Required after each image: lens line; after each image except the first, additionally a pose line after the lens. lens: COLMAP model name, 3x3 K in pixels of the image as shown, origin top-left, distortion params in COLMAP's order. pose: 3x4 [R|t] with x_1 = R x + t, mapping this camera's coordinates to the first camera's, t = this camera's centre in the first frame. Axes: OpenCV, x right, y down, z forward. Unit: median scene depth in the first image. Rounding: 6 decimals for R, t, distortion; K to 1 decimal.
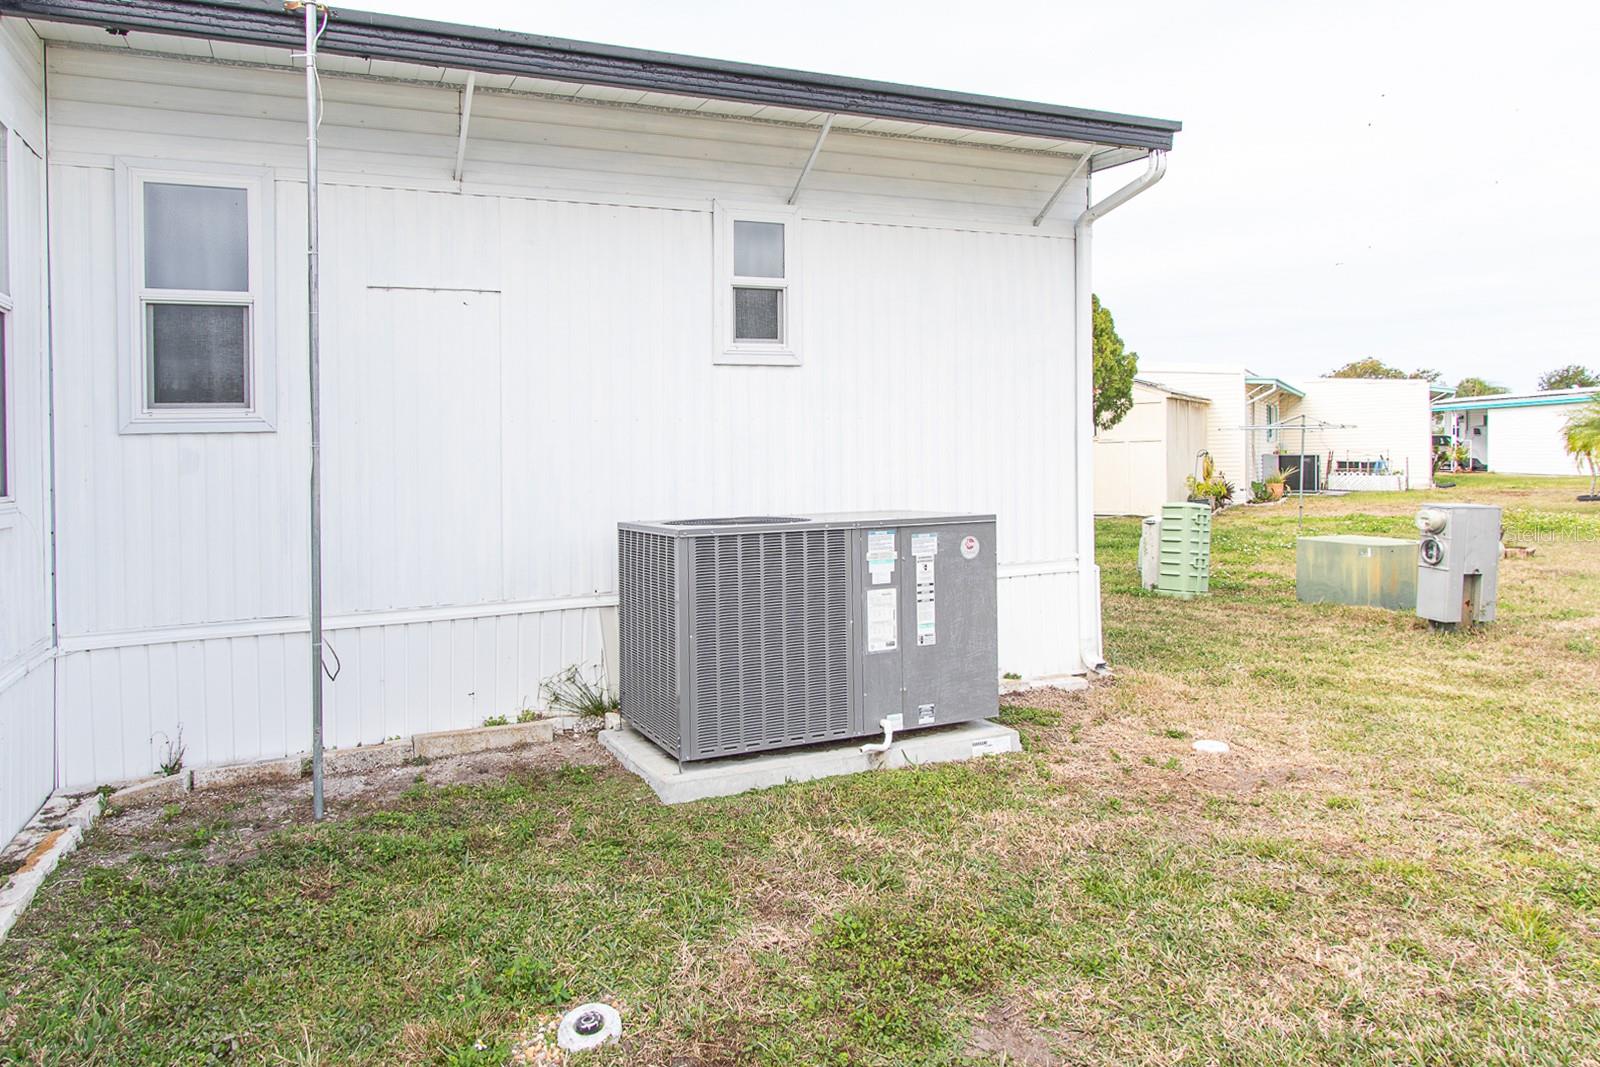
lens RADIAL K [[1104.0, 0, 799.7], [0, 1104.0, 472.9], [0, 0, 1]] dist [-0.001290, -0.000051]
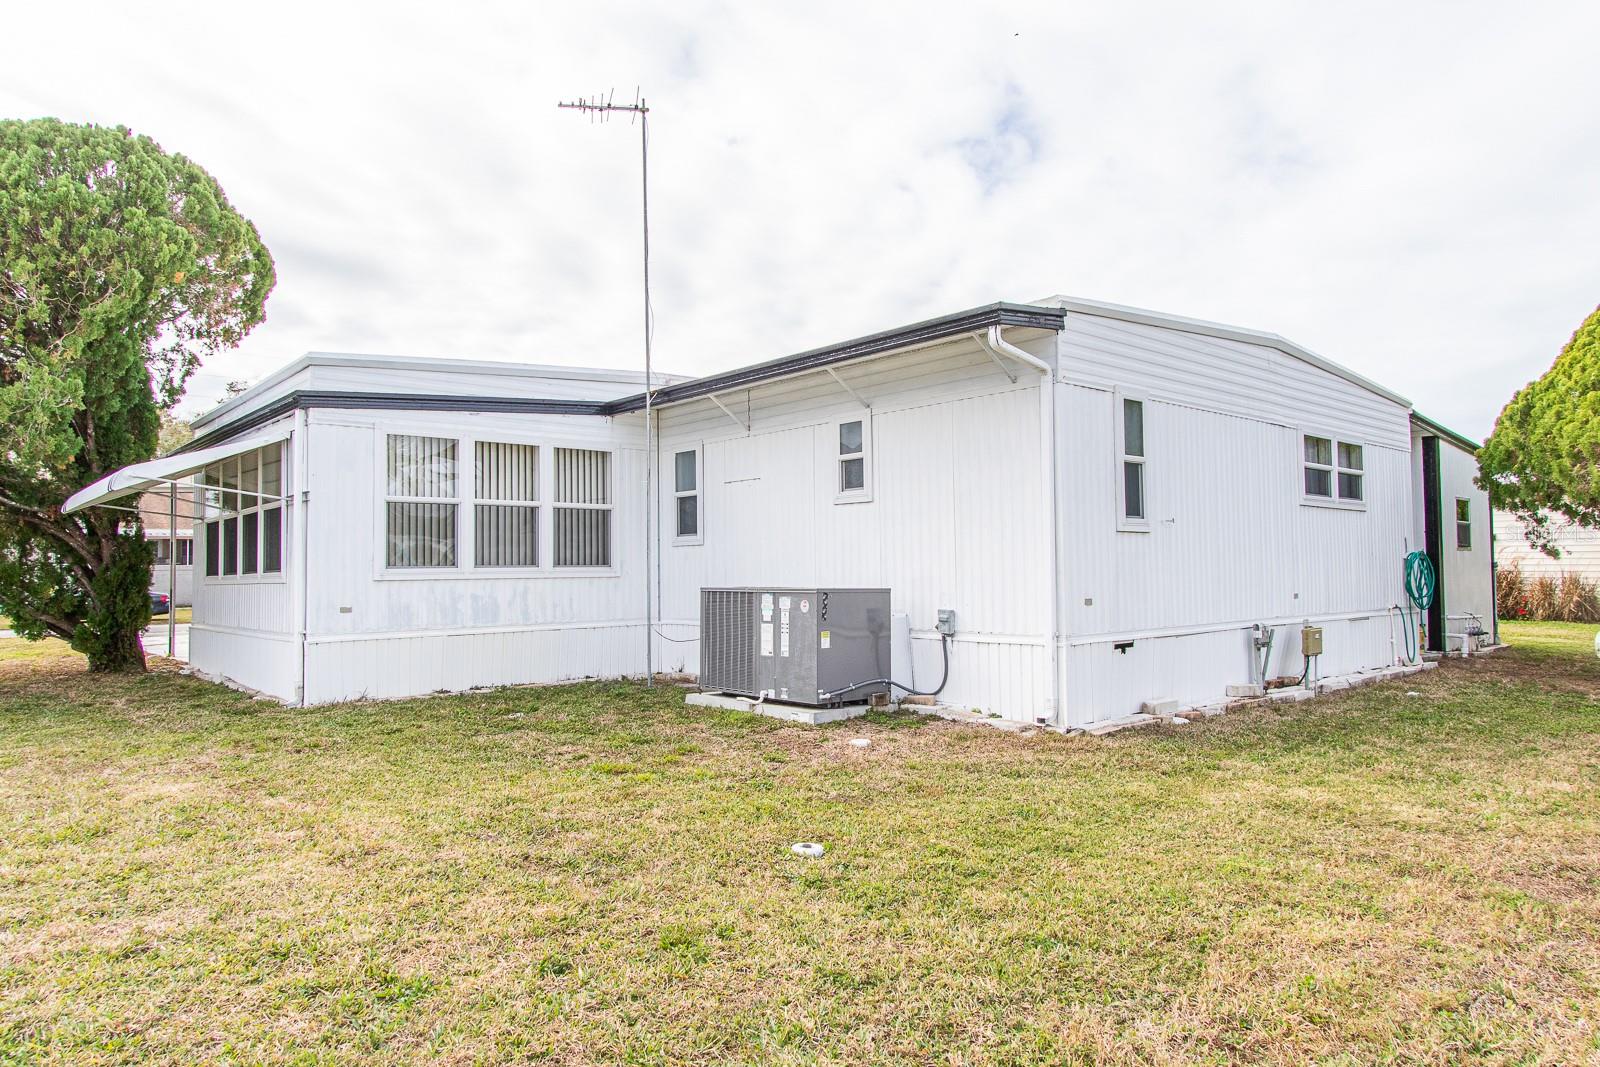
lens RADIAL K [[999.8, 0, 800.0], [0, 999.8, 533.5], [0, 0, 1]] dist [0.001011, 0.001521]
pose [[0.304388, -0.017583, -0.952386, 1.736778], [-0.005489, 0.999781, -0.020213, -0.018068], [0.952532, 0.011381, 0.304225, 0.507853]]
